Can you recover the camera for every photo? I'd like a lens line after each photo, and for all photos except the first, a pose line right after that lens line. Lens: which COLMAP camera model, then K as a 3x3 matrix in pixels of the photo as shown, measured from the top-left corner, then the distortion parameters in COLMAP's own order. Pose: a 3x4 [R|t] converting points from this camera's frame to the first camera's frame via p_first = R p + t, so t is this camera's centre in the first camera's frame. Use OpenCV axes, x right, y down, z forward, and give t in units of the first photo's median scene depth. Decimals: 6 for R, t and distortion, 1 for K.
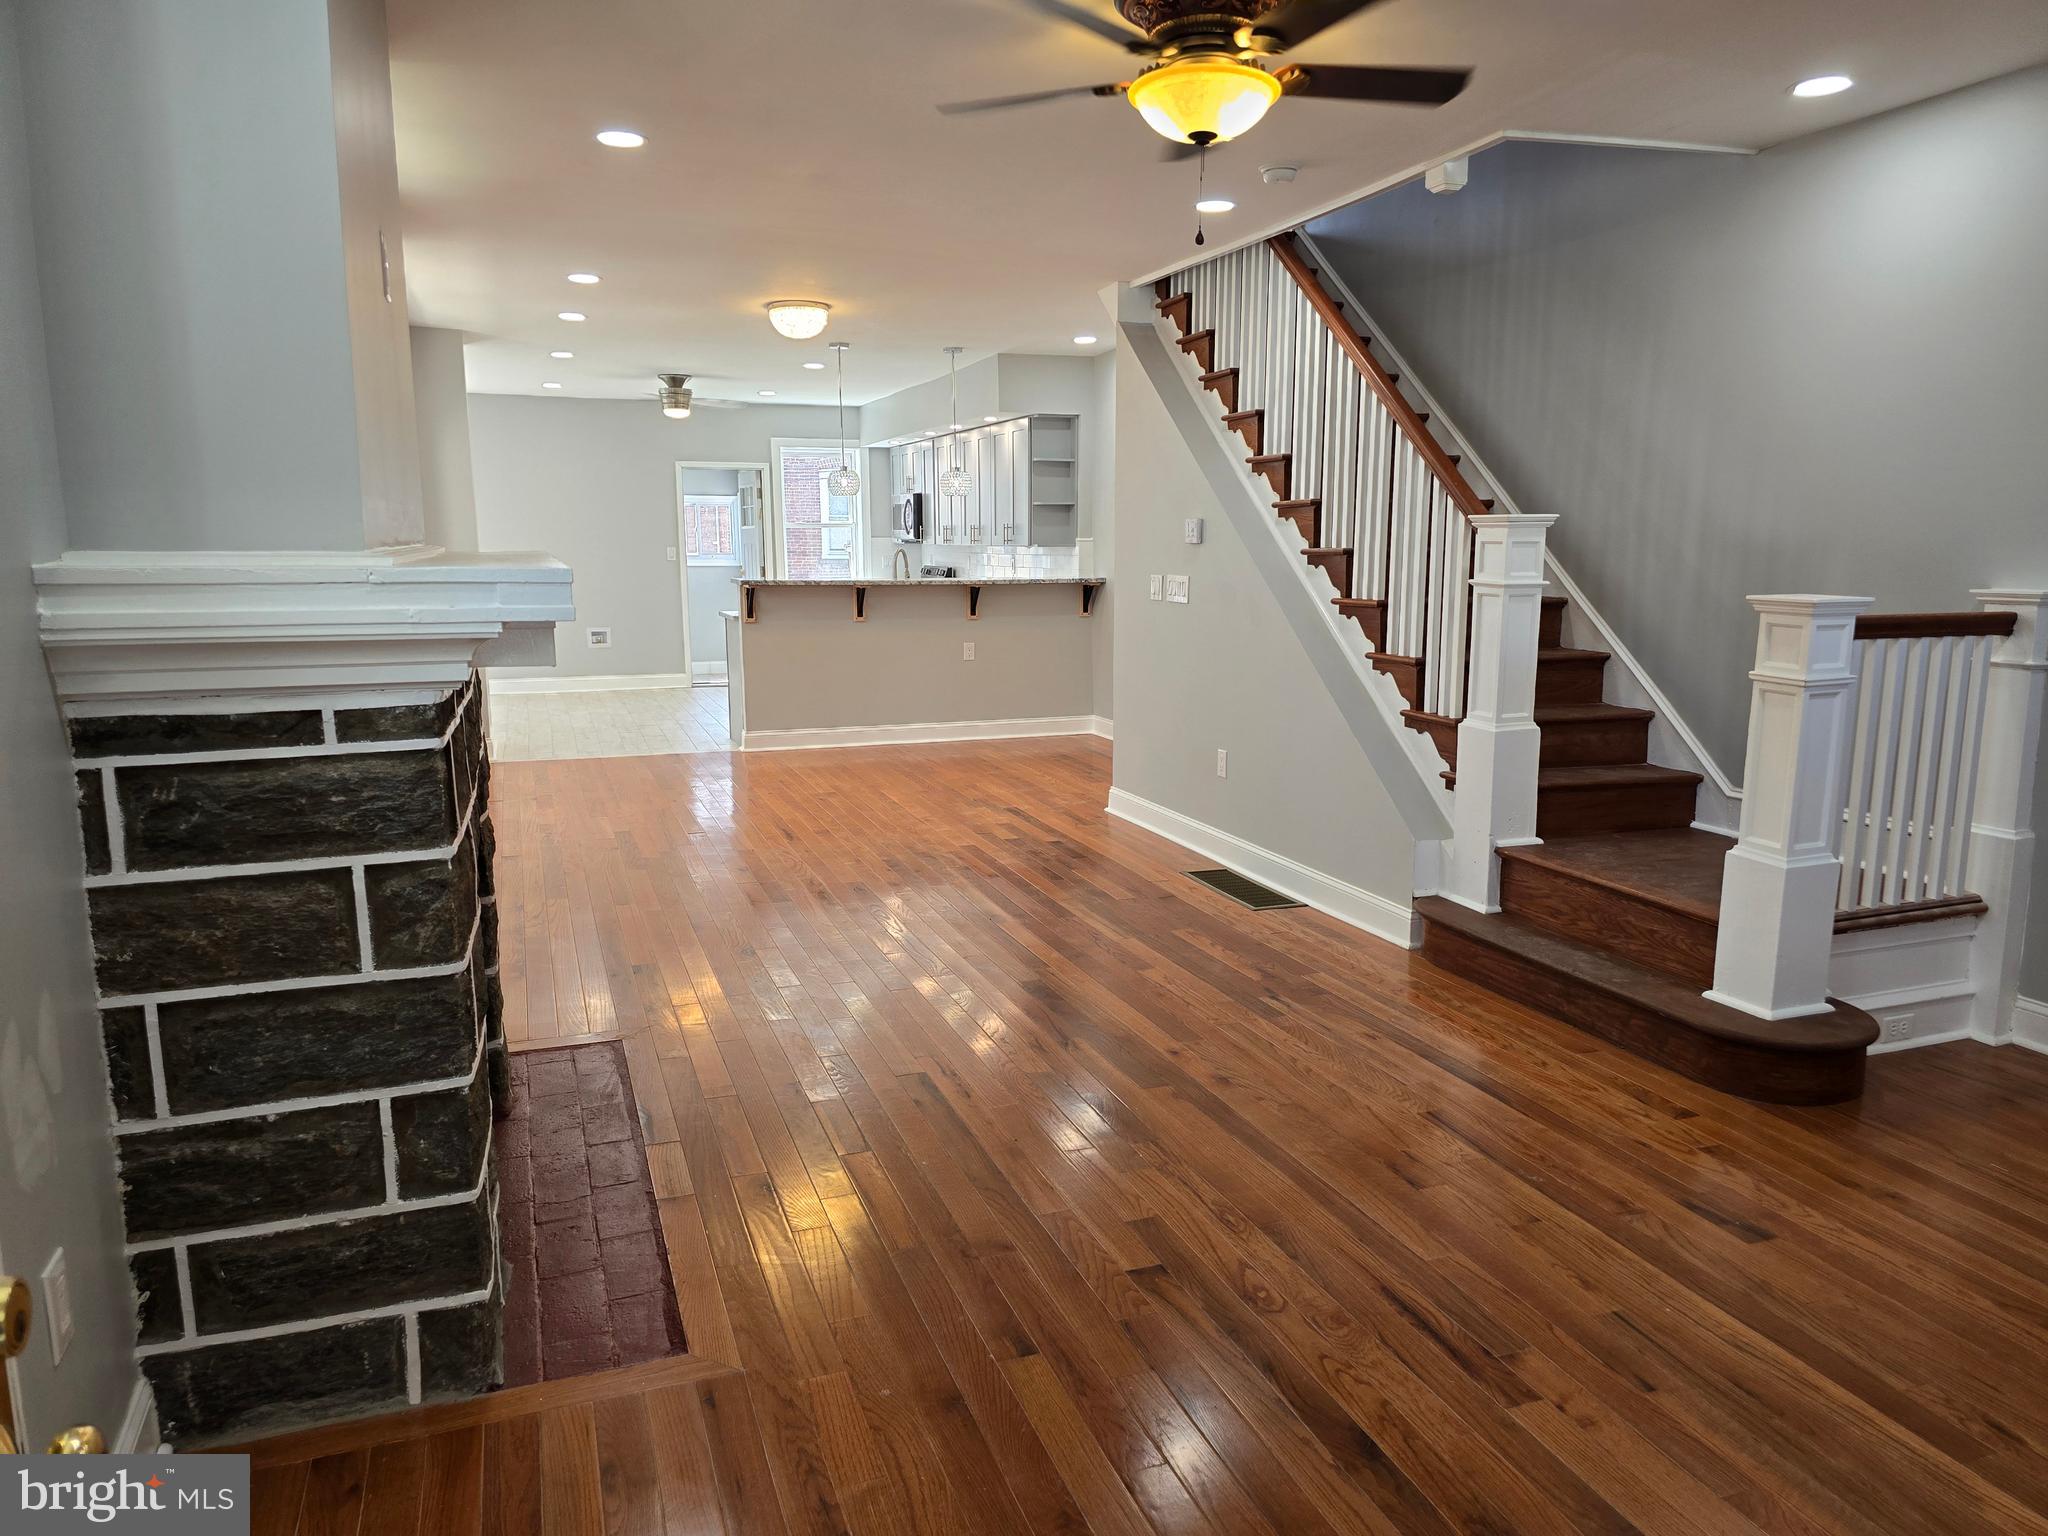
lens RADIAL K [[1372.0, 0, 1021.9], [0, 1372.0, 784.6], [0, 0, 1]] dist [0.053739, -0.049898]
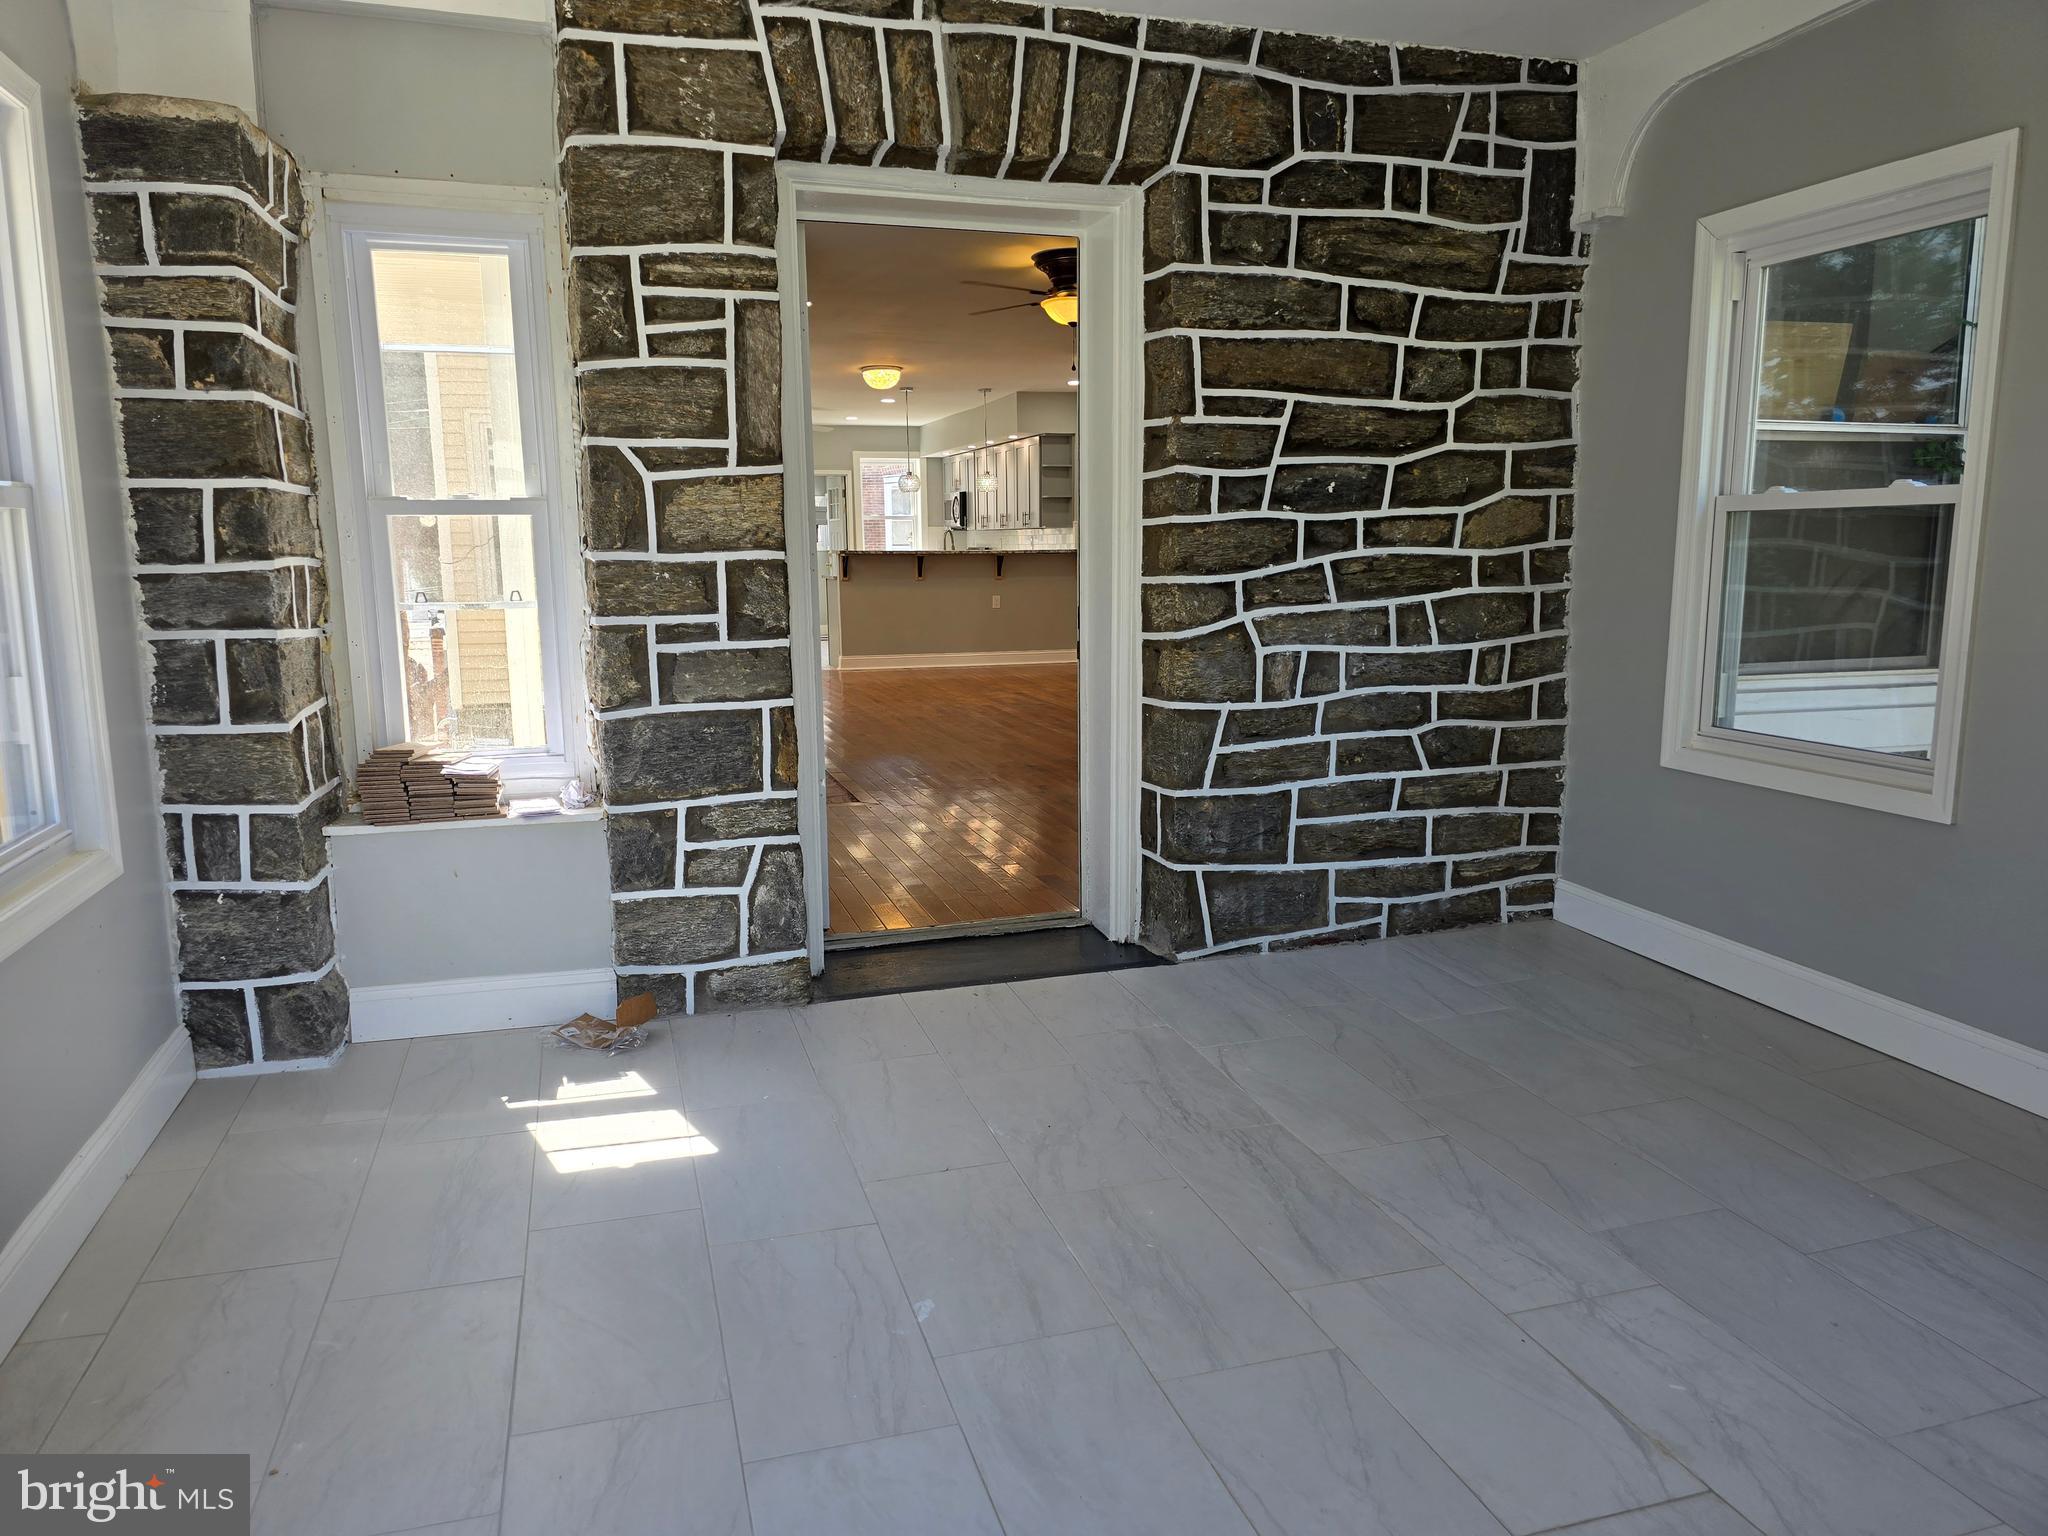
lens RADIAL K [[1372.0, 0, 1007.5], [0, 1372.0, 789.8], [0, 0, 1]] dist [0.053739, -0.049898]
pose [[0.998684, 0.003130, -0.051181, 0.042229], [-0.003155, 0.999995, -0.000396, 0.089541], [0.051180, 0.000557, 0.998689, -0.380215]]
